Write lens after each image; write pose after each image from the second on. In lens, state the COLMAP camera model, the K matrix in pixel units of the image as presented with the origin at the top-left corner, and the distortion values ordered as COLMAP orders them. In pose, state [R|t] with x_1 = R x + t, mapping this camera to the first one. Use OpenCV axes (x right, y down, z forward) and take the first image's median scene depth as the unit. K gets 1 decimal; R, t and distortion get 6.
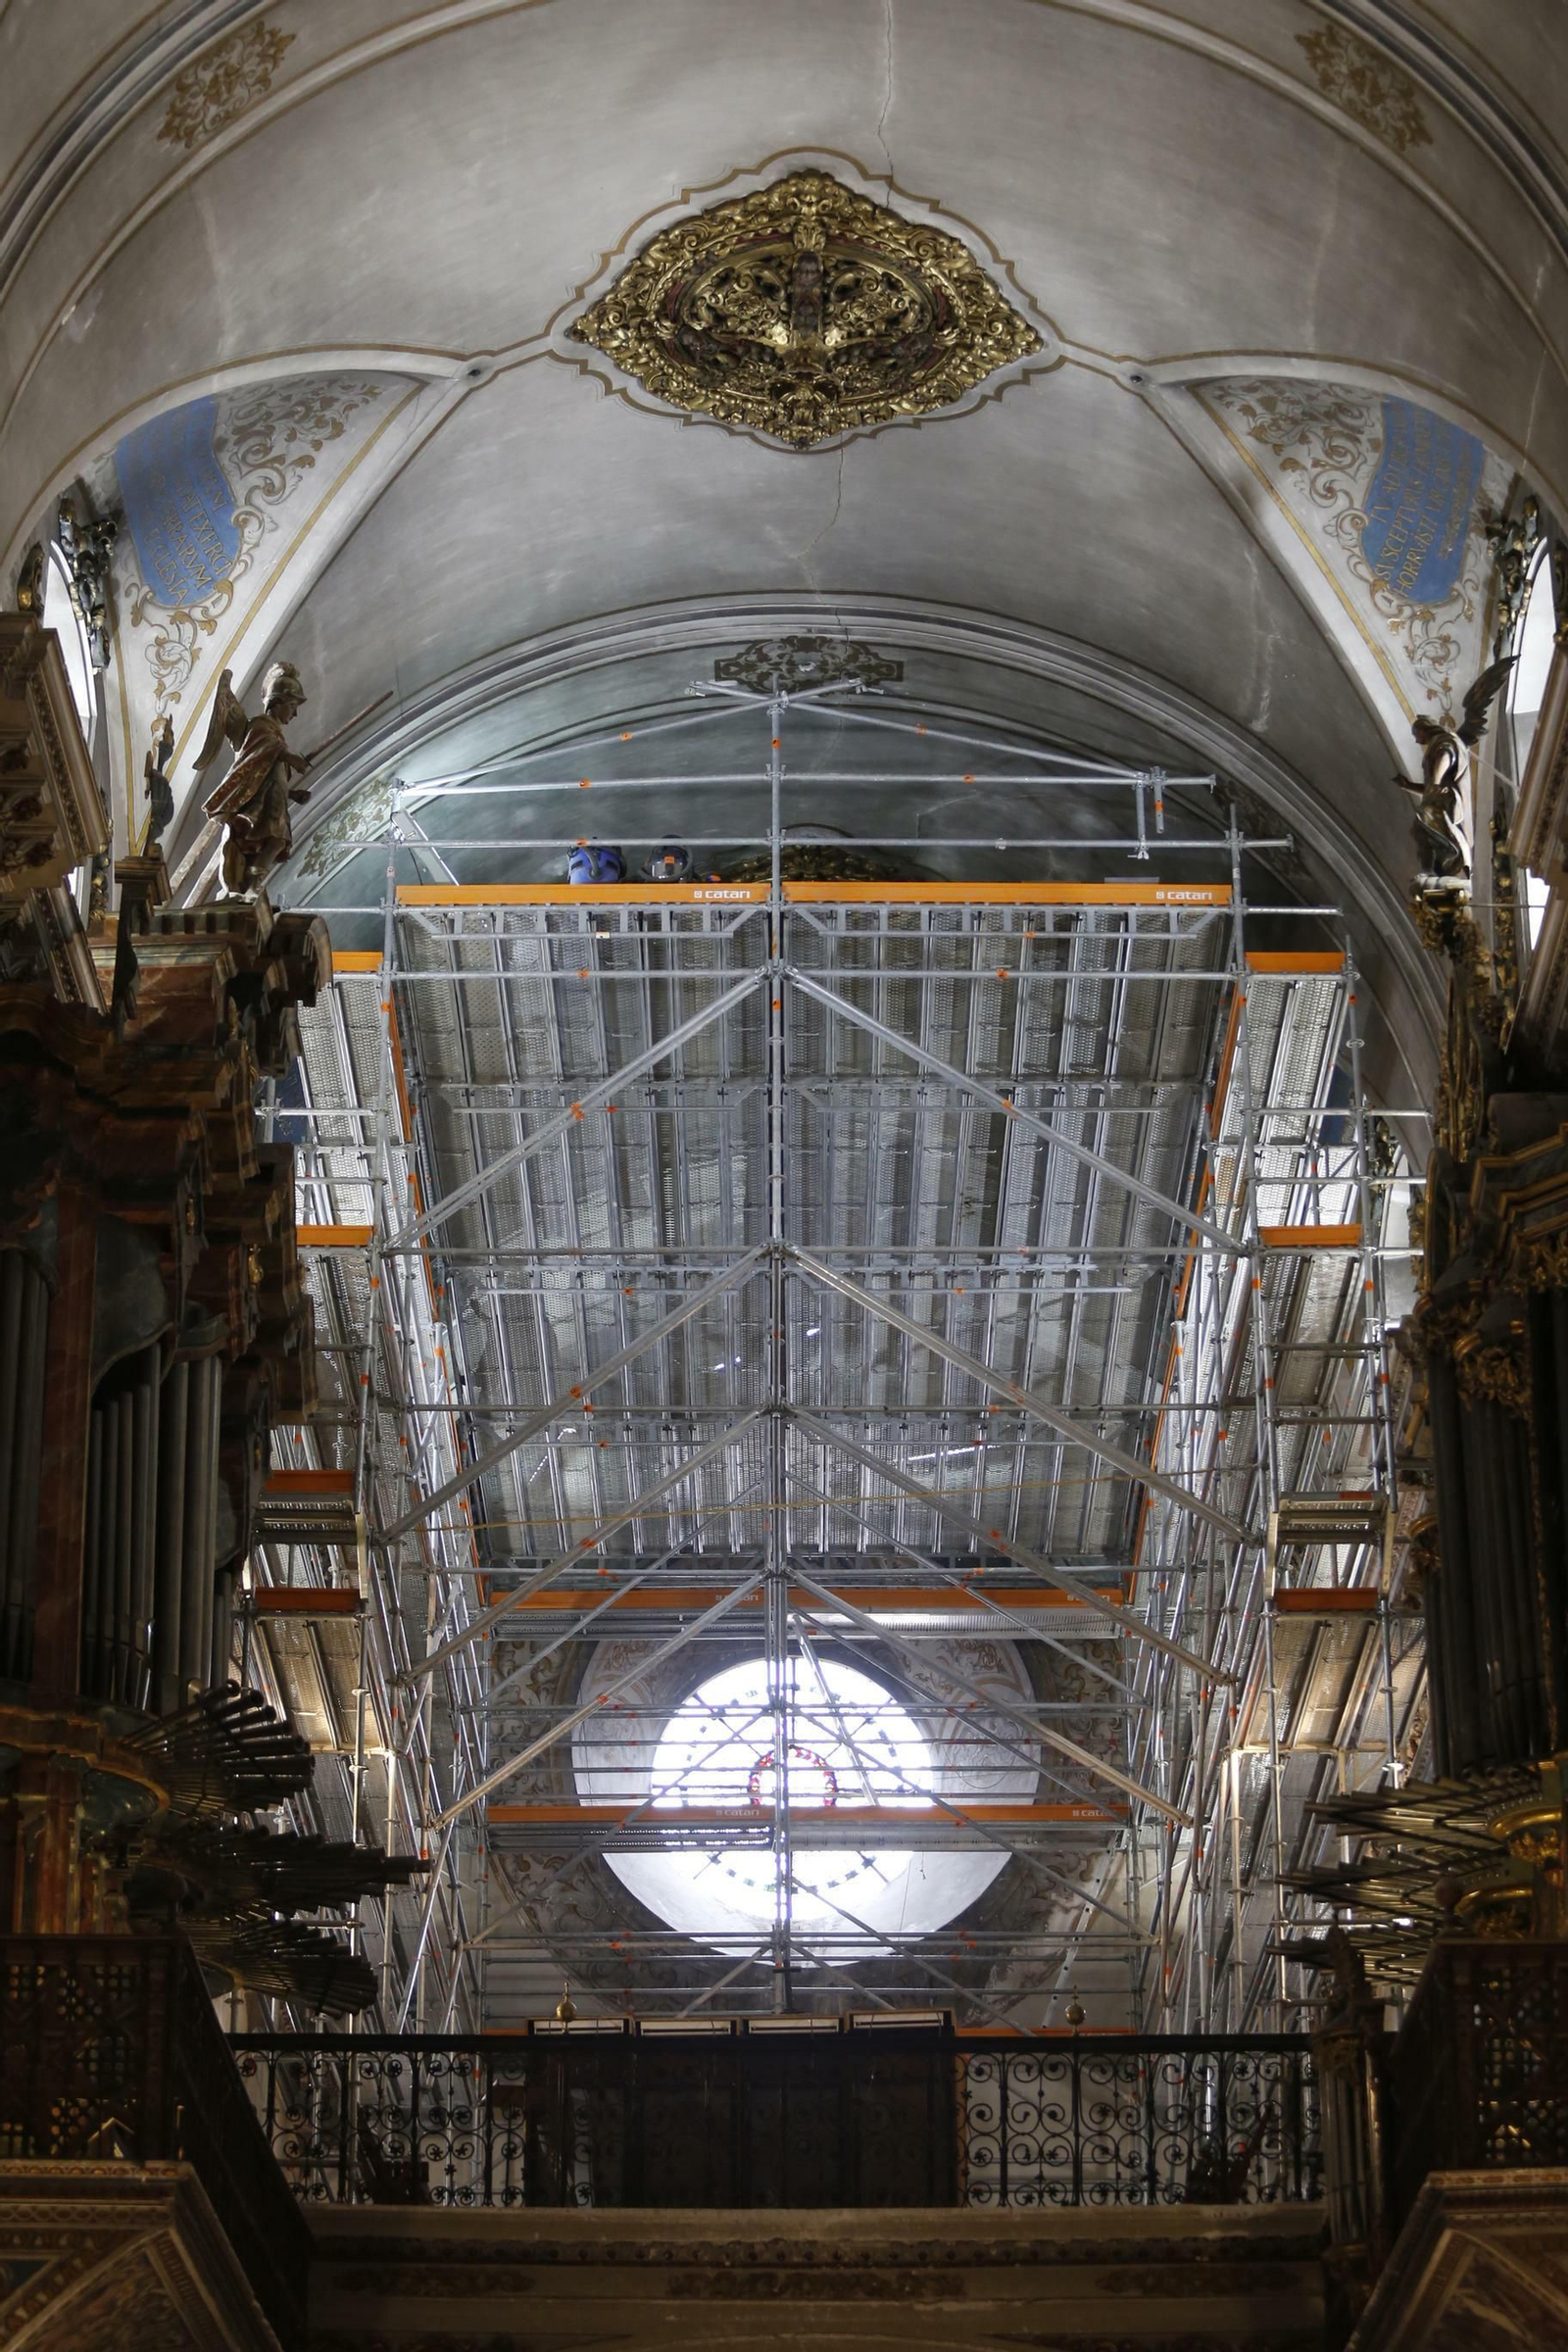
lens RADIAL K [[4815.7, 0, 782.6], [0, 4815.7, 1177.5], [0, 0, 1]] dist [-0.332715, 0.453954]
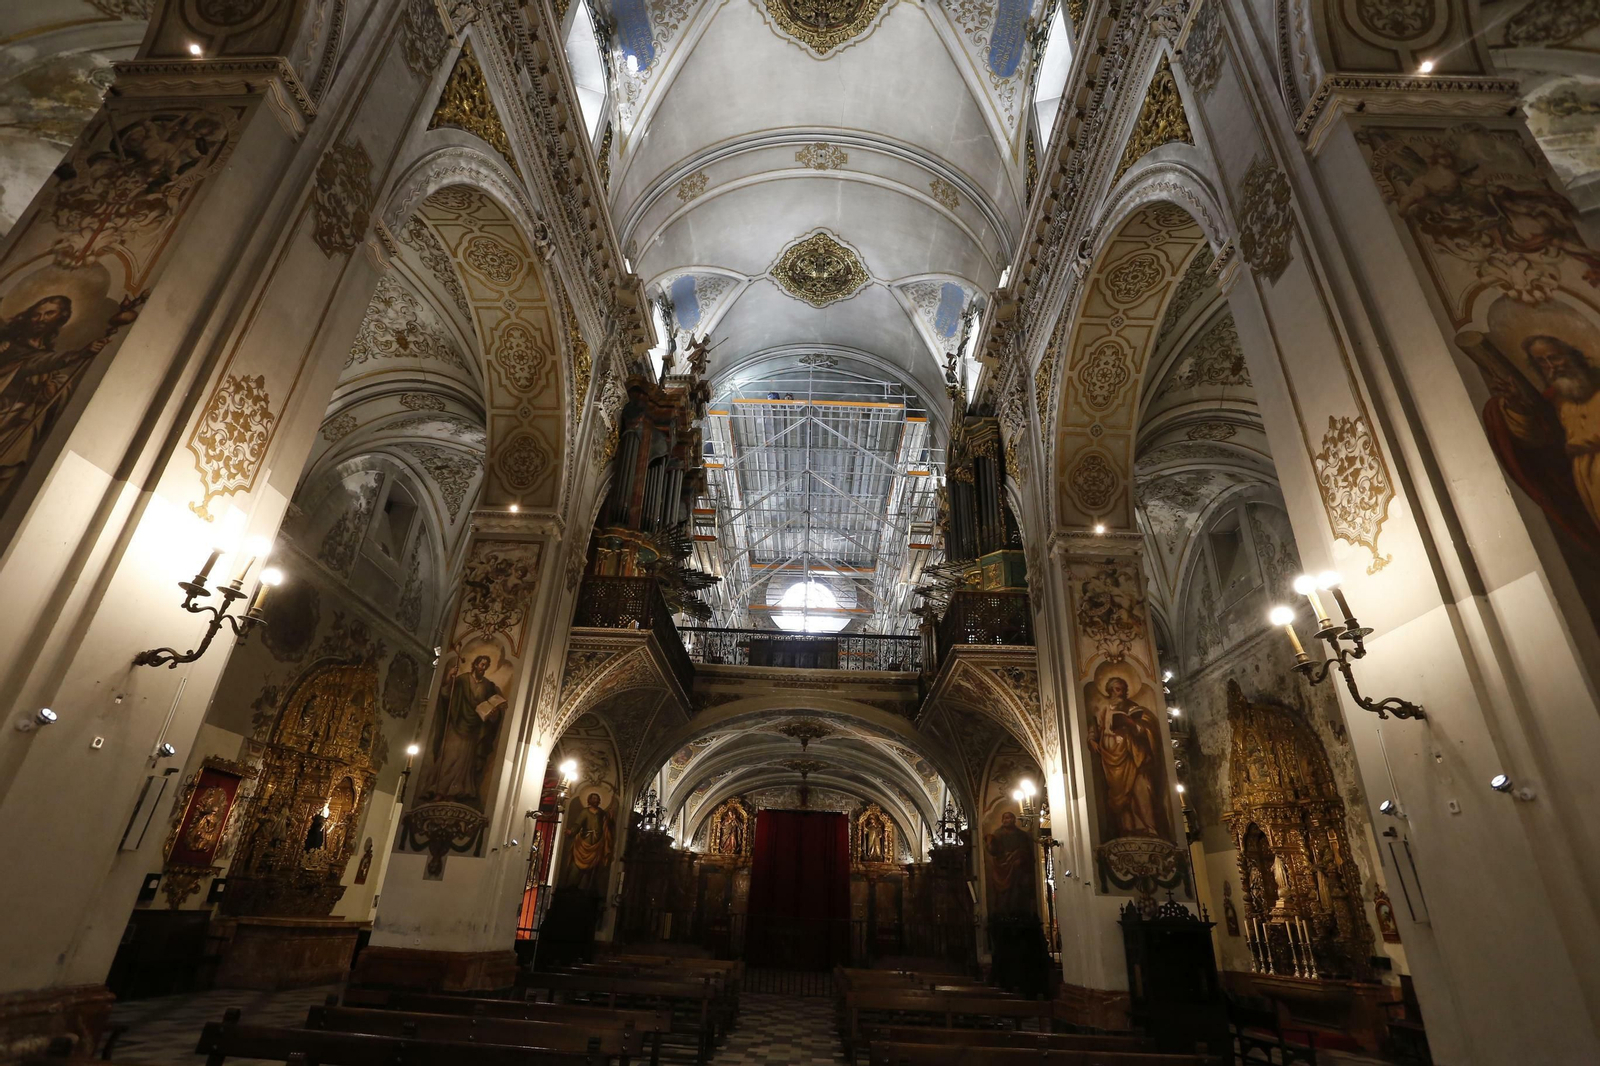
lens RADIAL K [[786.0, 0, 796.0], [0, 786.0, 528.2], [0, 0, 1]] dist [-0.079390, 0.035458]
pose [[0.998960, 0.037667, -0.025699, 0.010111], [-0.038199, 0.999060, -0.020512, 0.087217], [0.024902, 0.021472, 0.999459, 0.214923]]
